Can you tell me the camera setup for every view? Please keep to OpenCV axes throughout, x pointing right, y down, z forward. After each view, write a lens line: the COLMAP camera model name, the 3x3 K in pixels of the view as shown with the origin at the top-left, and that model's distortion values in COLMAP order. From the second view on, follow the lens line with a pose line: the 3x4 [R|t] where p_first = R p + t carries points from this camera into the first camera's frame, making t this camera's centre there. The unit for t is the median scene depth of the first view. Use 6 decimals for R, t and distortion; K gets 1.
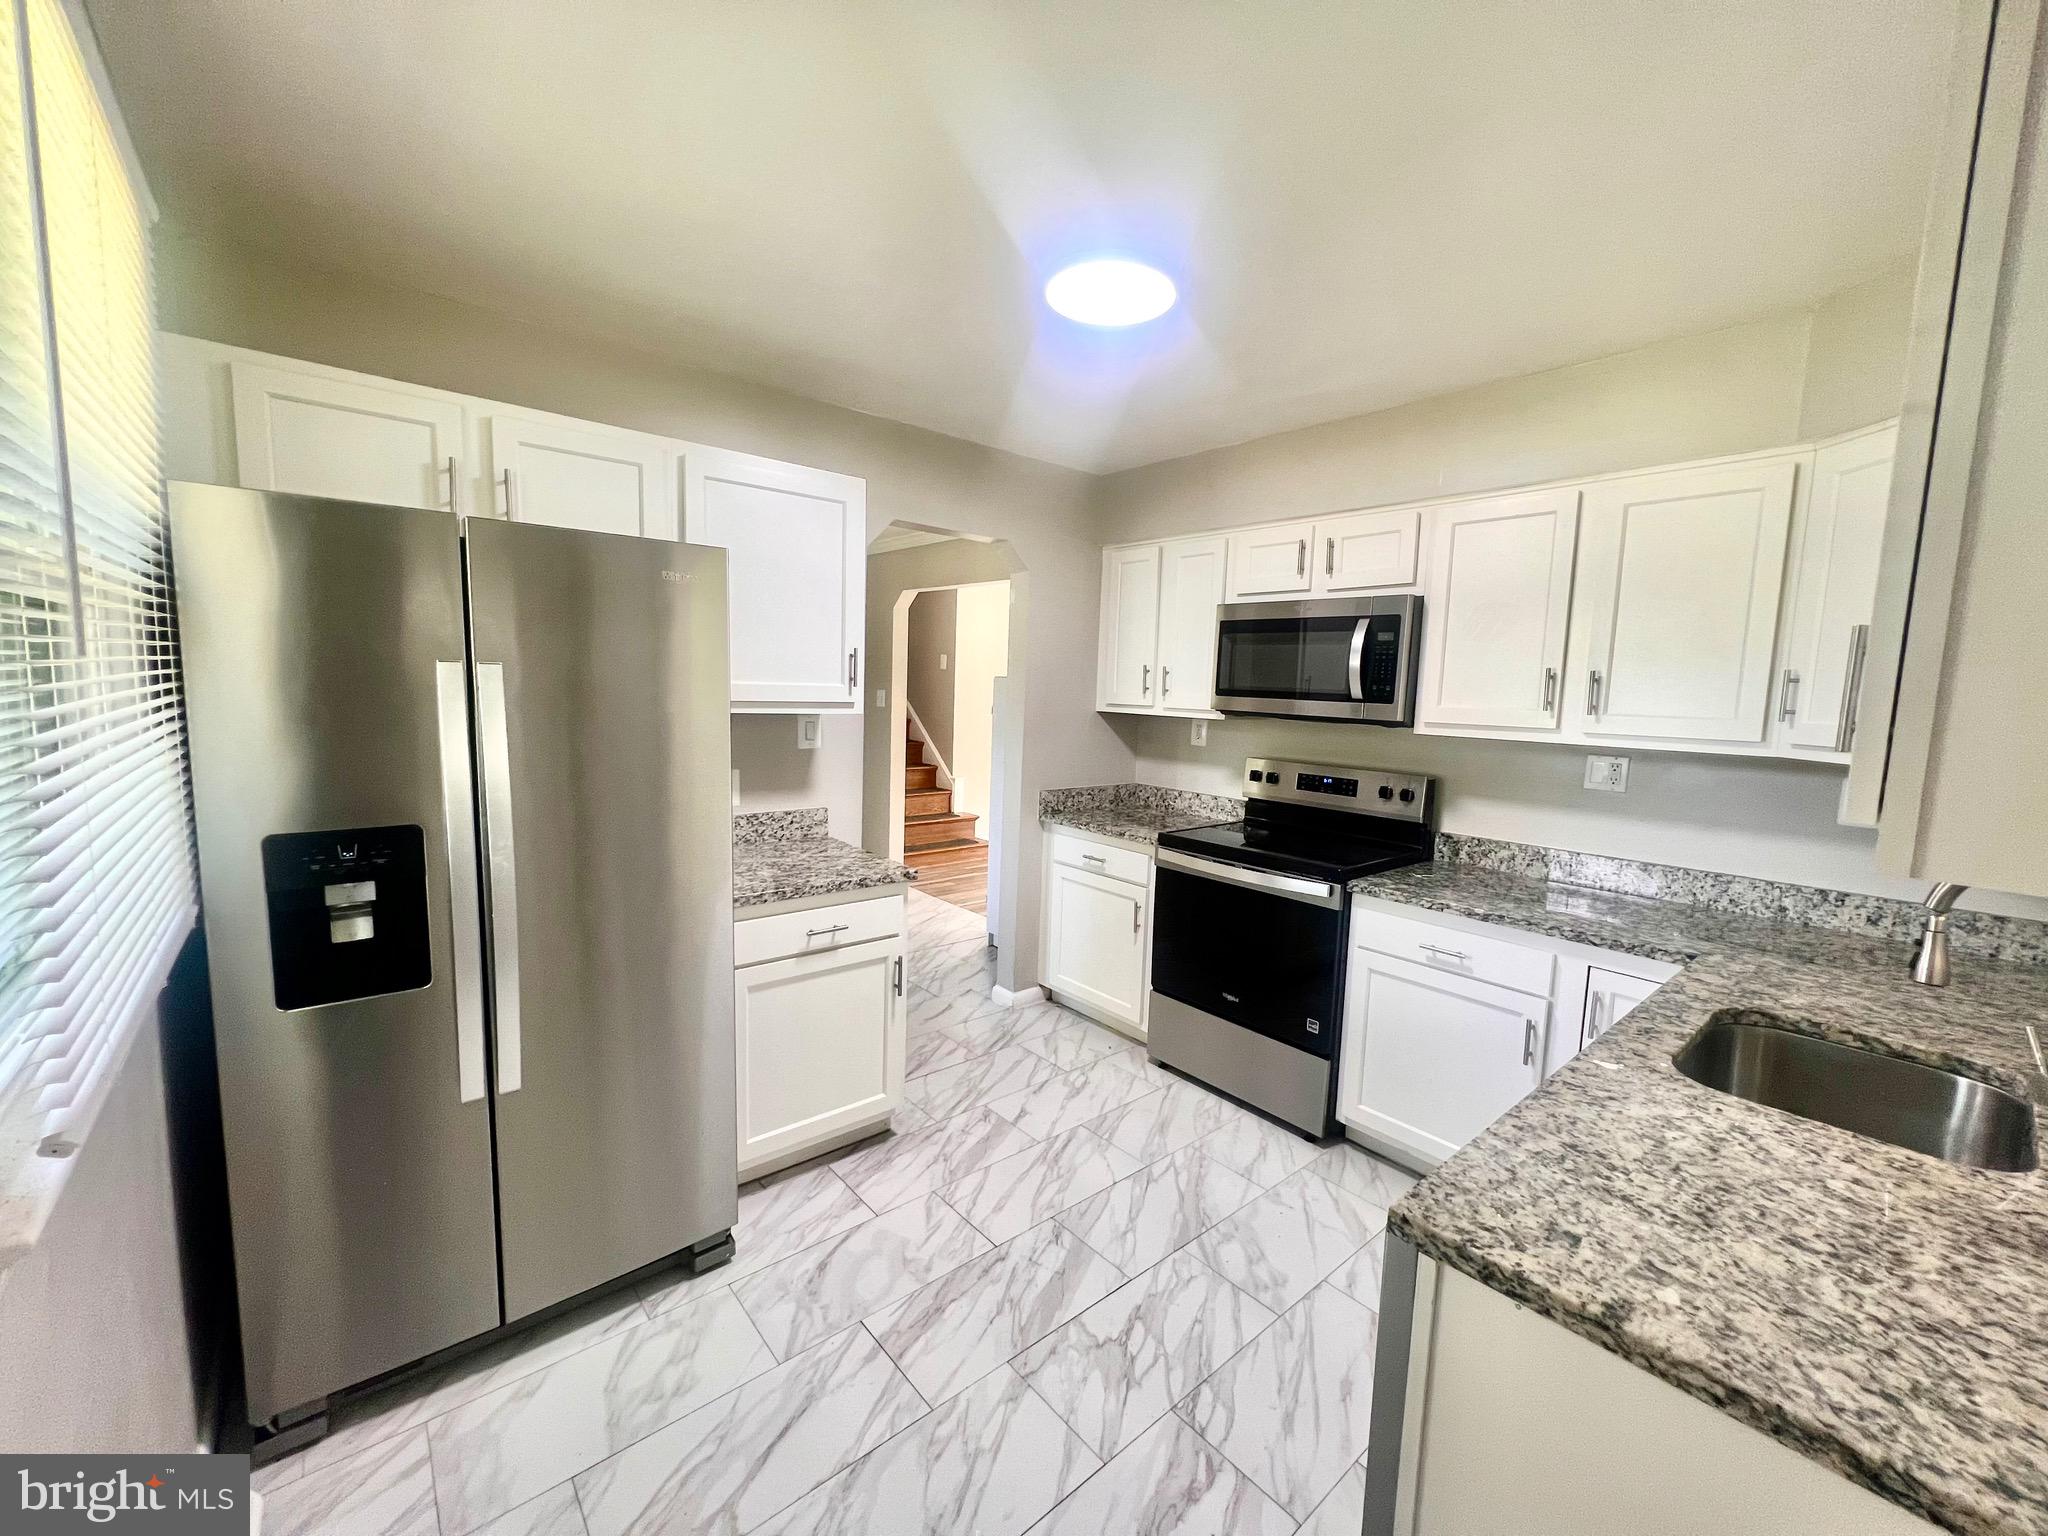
lens RADIAL K [[820.3, 0, 1025.6], [0, 820.3, 770.0], [0, 0, 1]] dist [-0.001890, 0.000127]
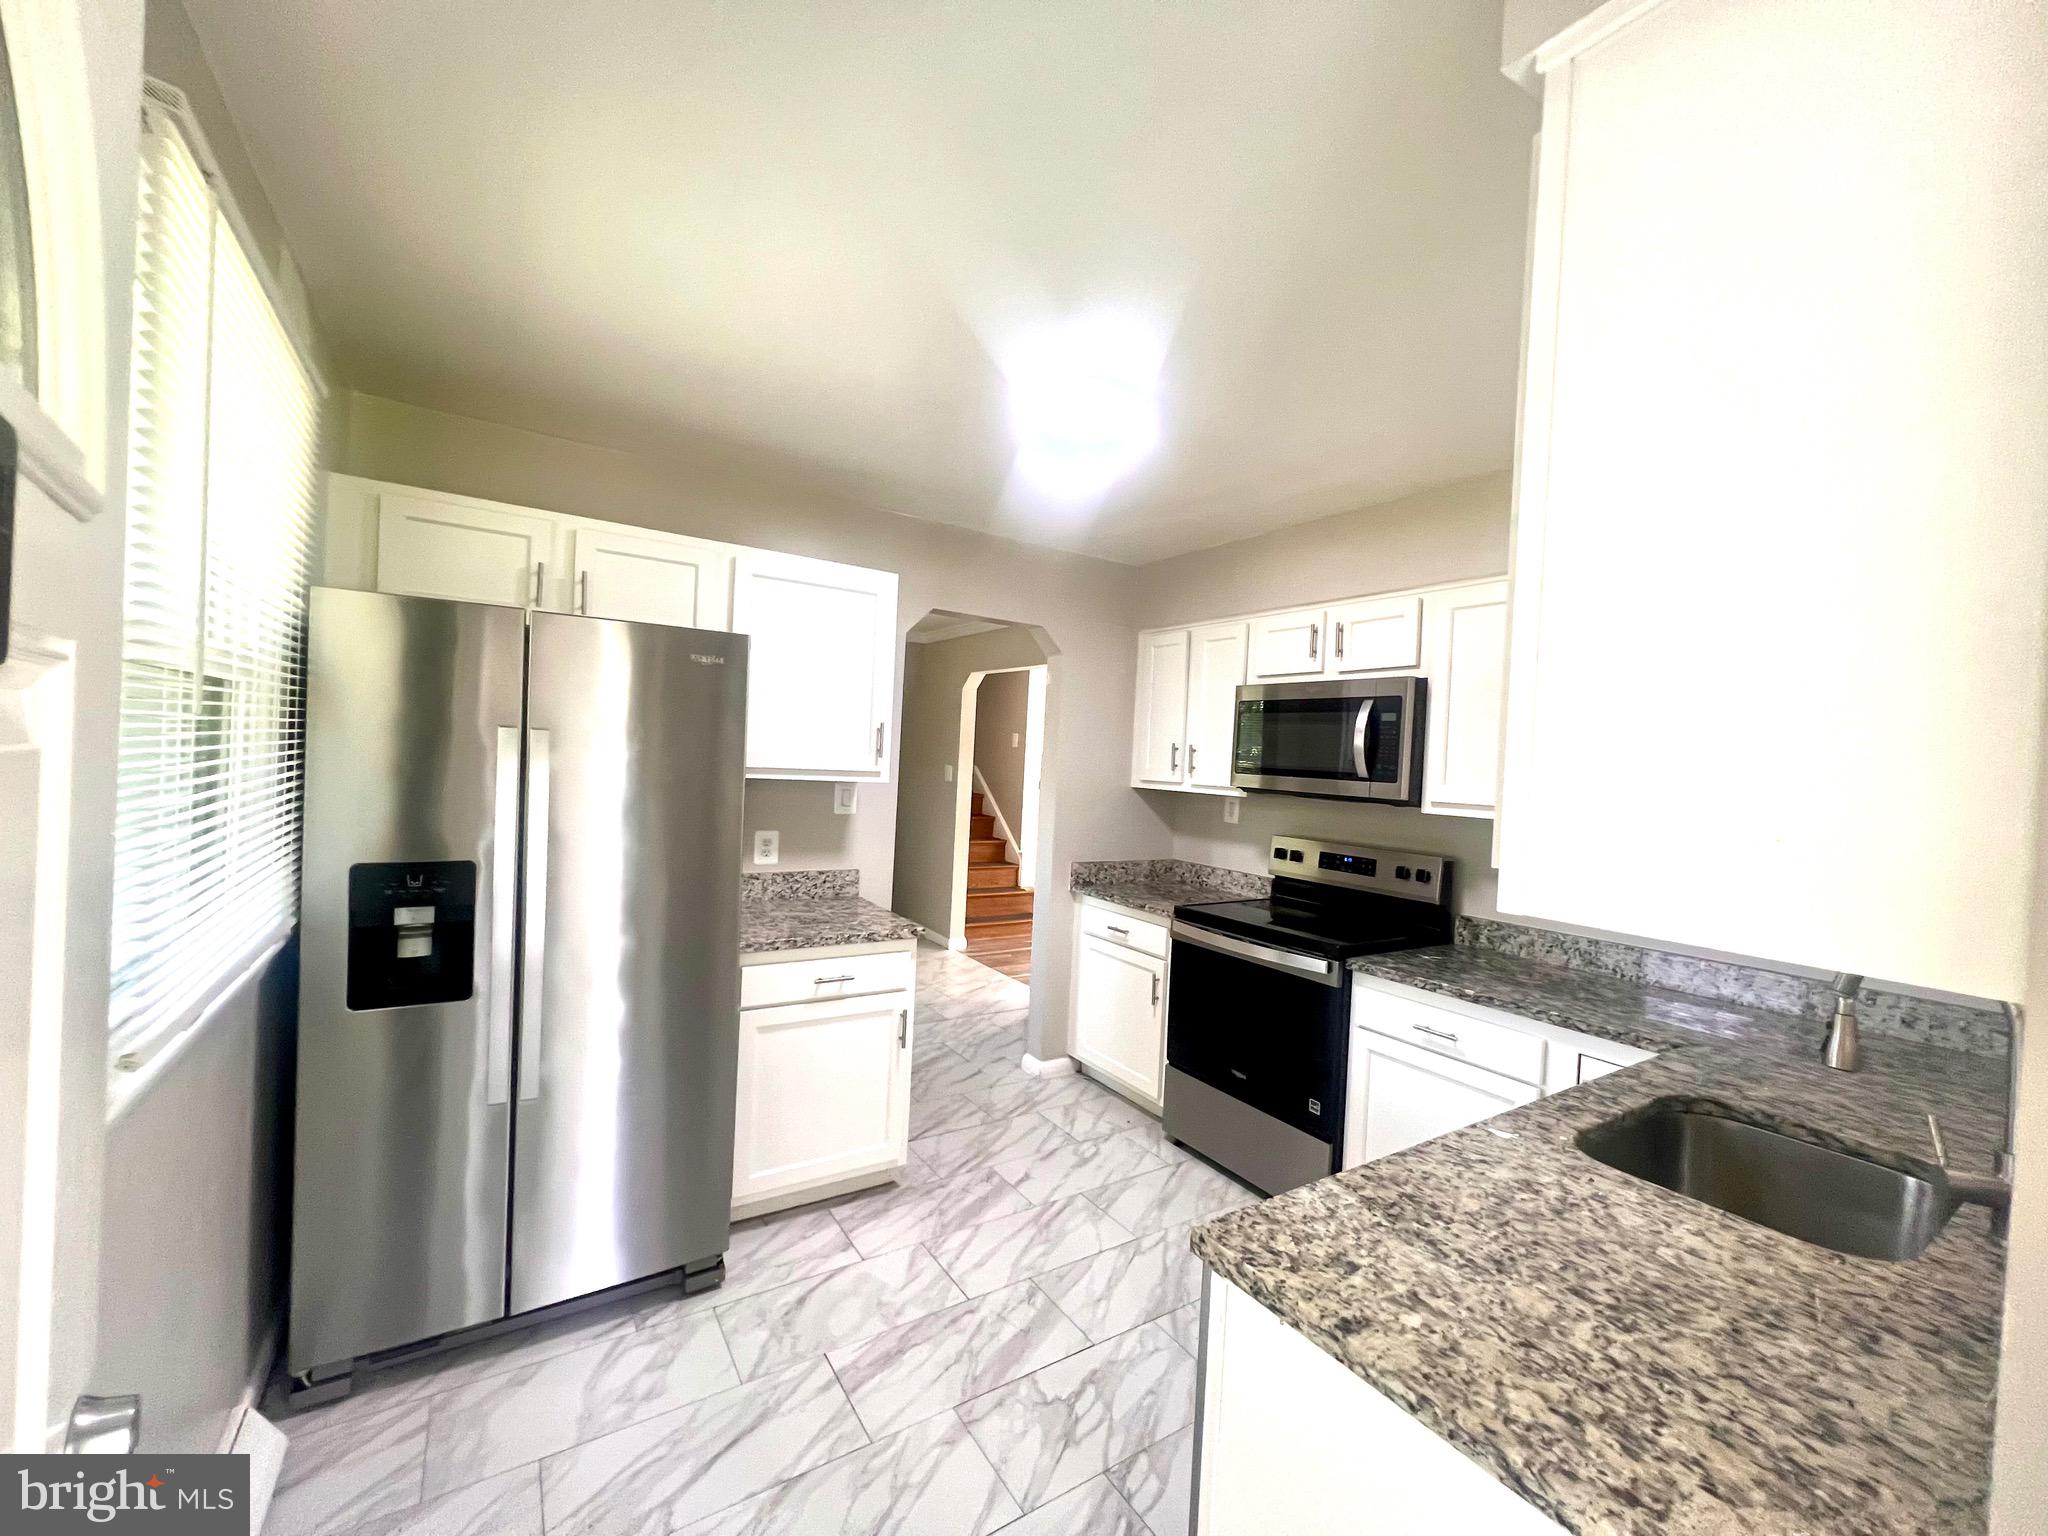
lens RADIAL K [[820.3, 0, 1026.8], [0, 820.3, 768.6], [0, 0, 1]] dist [-0.001890, 0.000127]
pose [[0.991661, 0.017308, -0.127707, 0.166946], [-0.029974, 0.994741, -0.097933, 0.019289], [0.125341, 0.100945, 0.986965, -0.076737]]
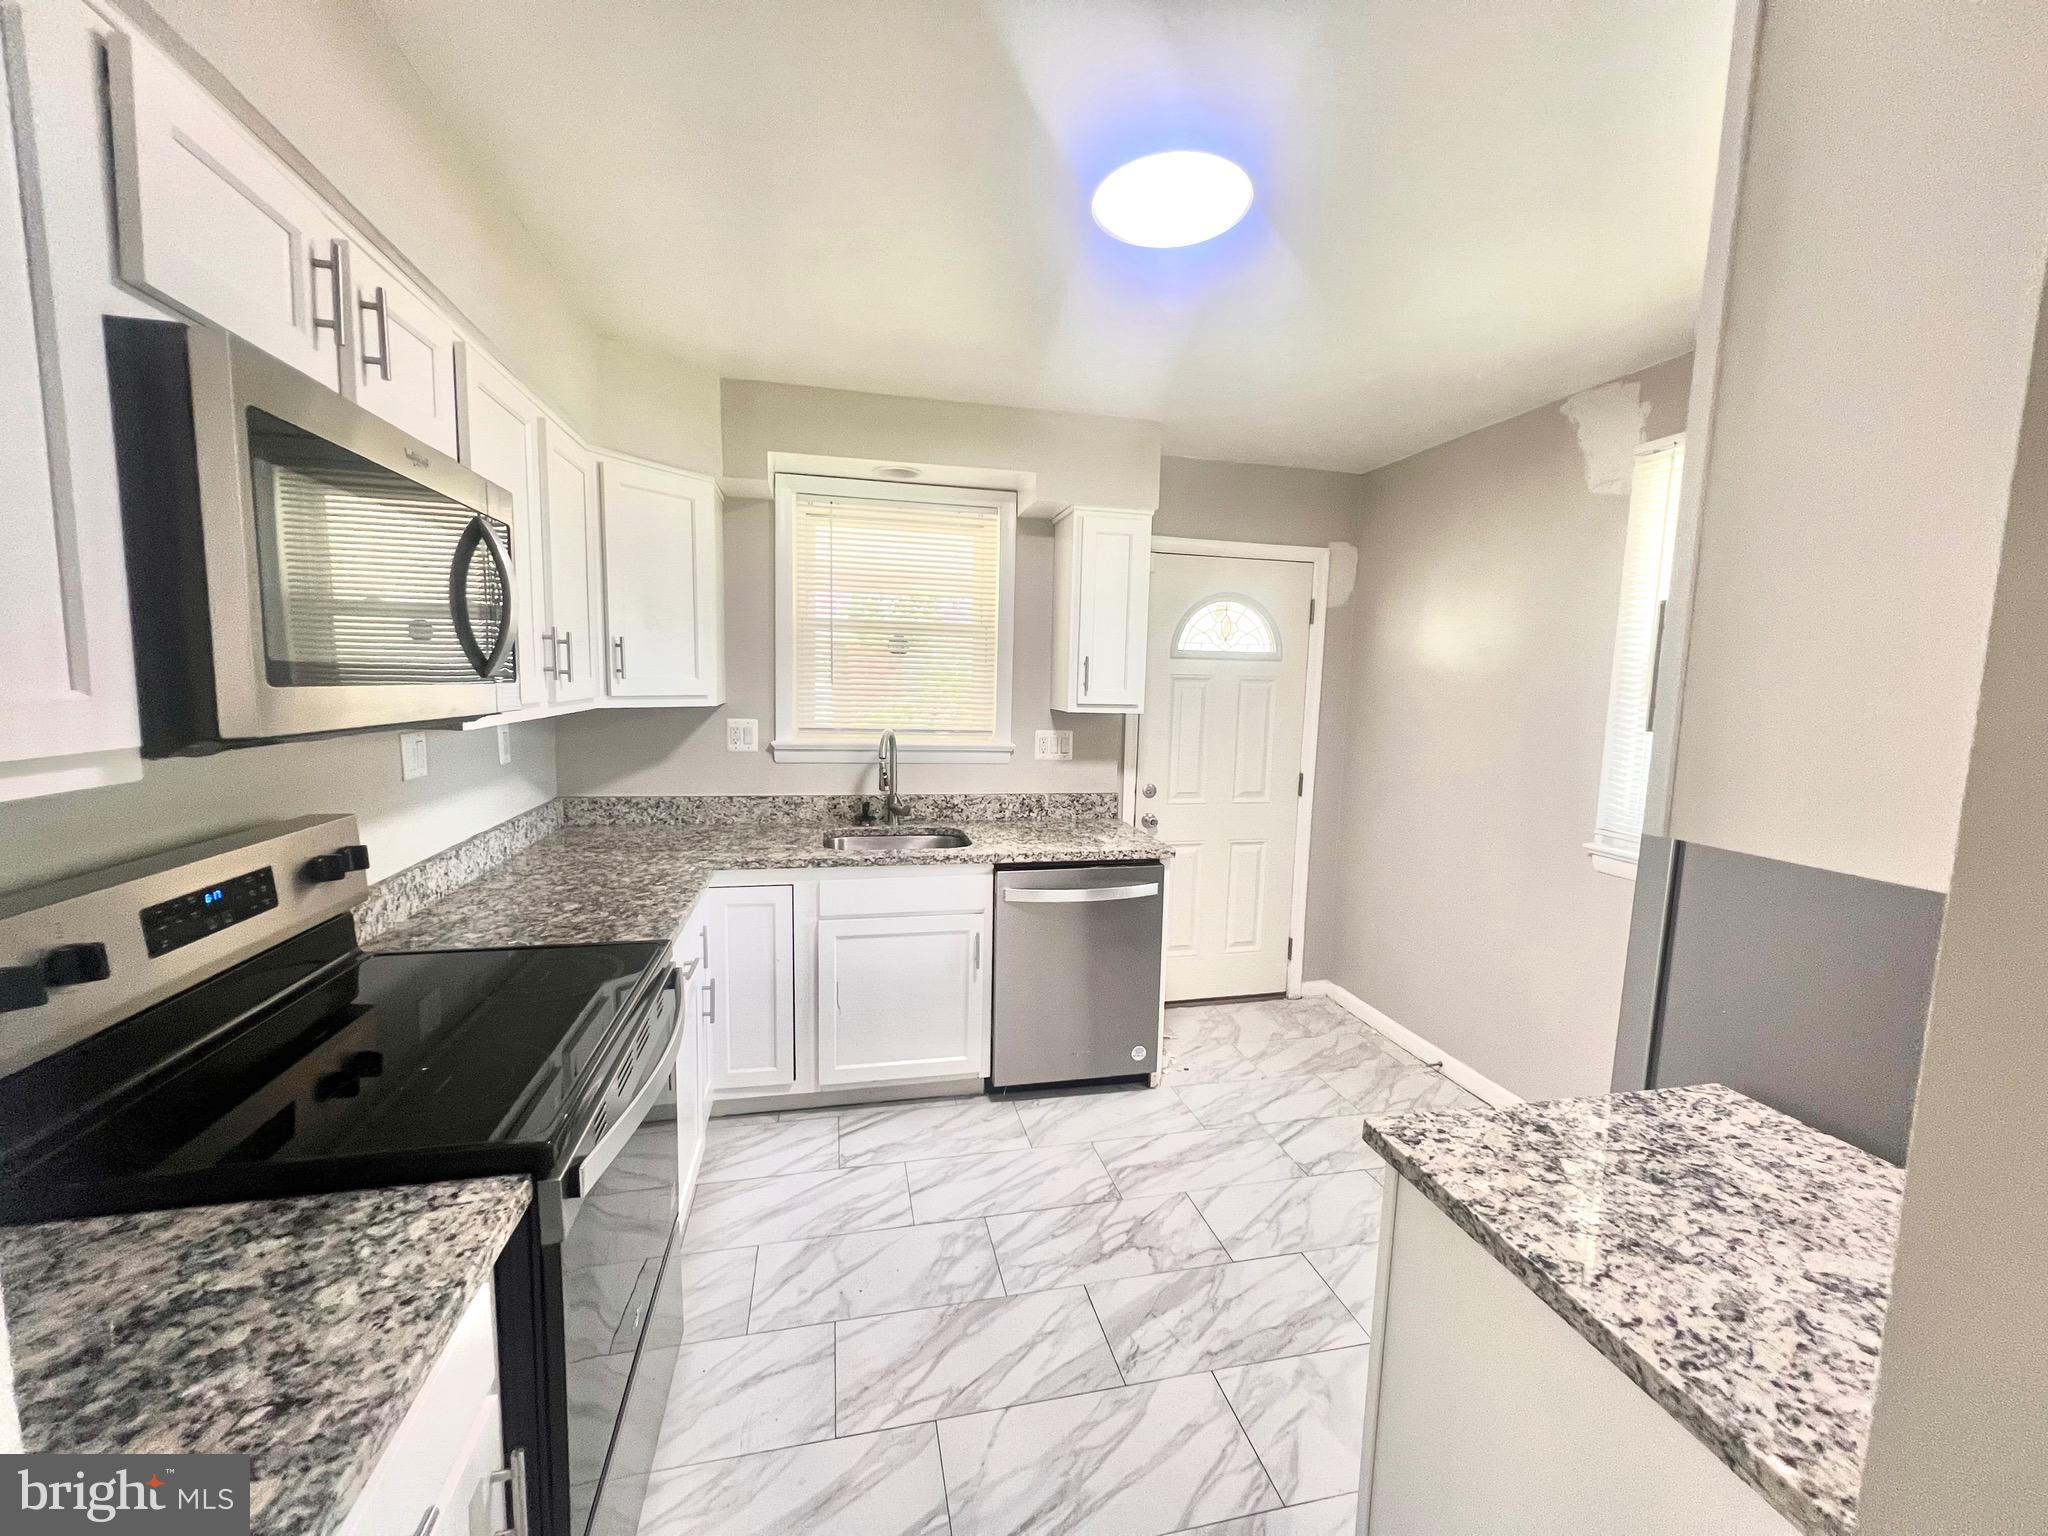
lens RADIAL K [[820.3, 0, 1021.1], [0, 820.3, 764.8], [0, 0, 1]] dist [-0.001890, 0.000127]
pose [[-0.885164, -0.104690, 0.453348, -0.188469], [-0.002343, 0.975348, 0.220659, -0.206615], [-0.465273, 0.194257, -0.863589, 1.802086]]
